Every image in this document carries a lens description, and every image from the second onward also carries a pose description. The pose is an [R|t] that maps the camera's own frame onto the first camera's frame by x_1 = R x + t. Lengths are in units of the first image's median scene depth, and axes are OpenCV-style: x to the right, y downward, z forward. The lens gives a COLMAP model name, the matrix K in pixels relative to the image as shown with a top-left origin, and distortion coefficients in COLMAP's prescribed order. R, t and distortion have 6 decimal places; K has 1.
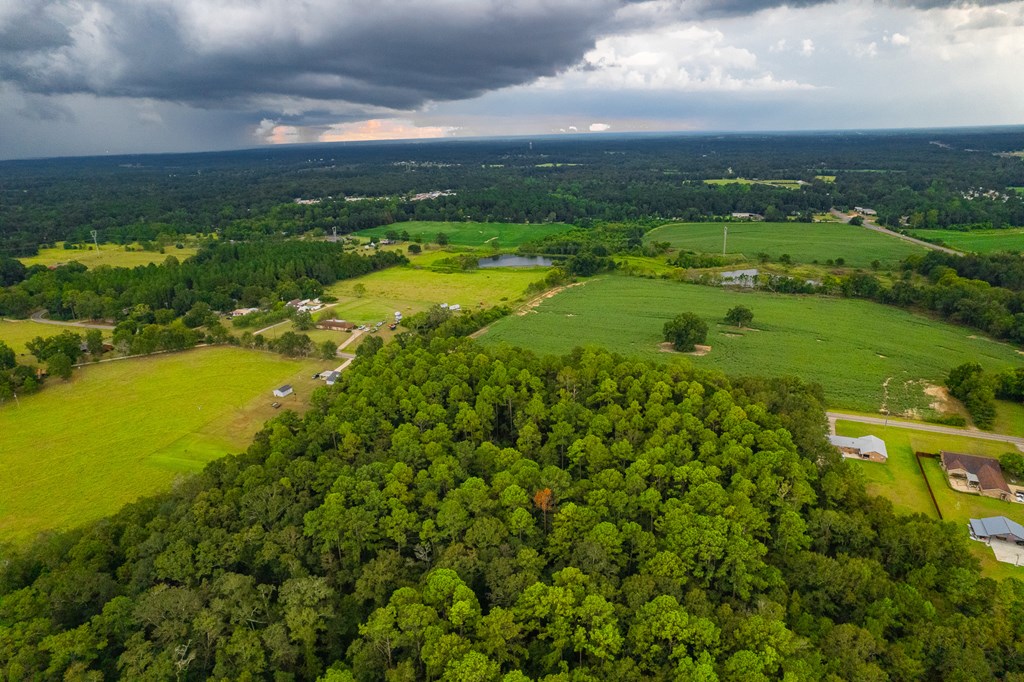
lens RADIAL K [[654.1, 0, 512.0], [0, 654.1, 341.0], [0, 0, 1]] dist [-0.088806, 0.073474]
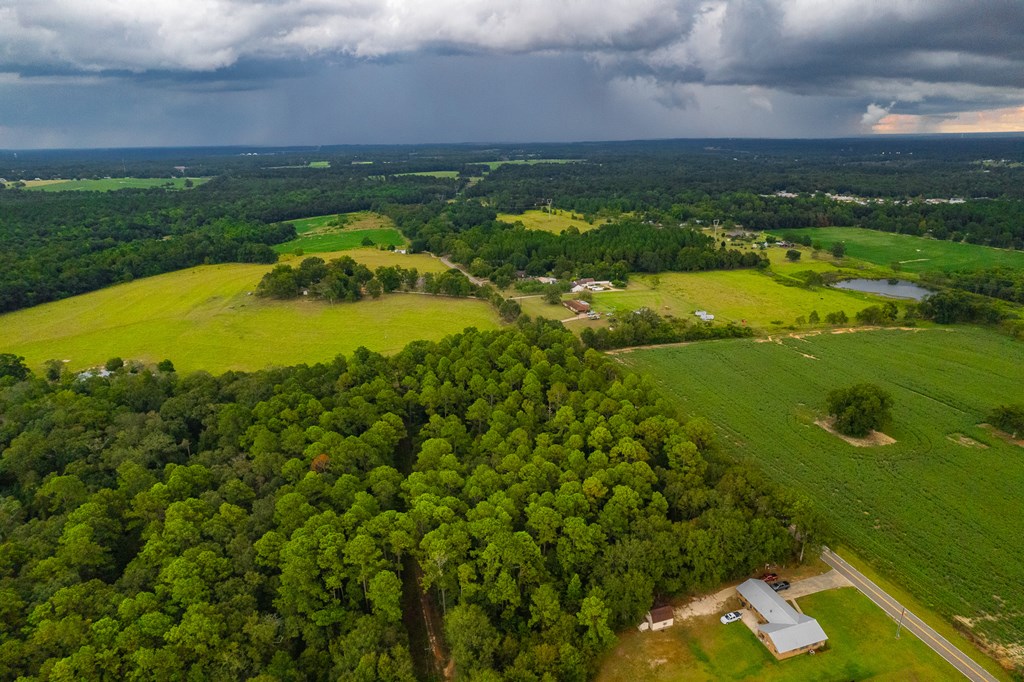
lens RADIAL K [[651.7, 0, 514.3], [0, 651.7, 347.3], [0, 0, 1]] dist [-0.080183, 0.069796]
pose [[0.663363, 0.251422, -0.704795, 0.183203], [-0.231370, 0.964627, 0.126344, -0.030020], [0.711630, 0.079257, 0.698070, 0.082534]]
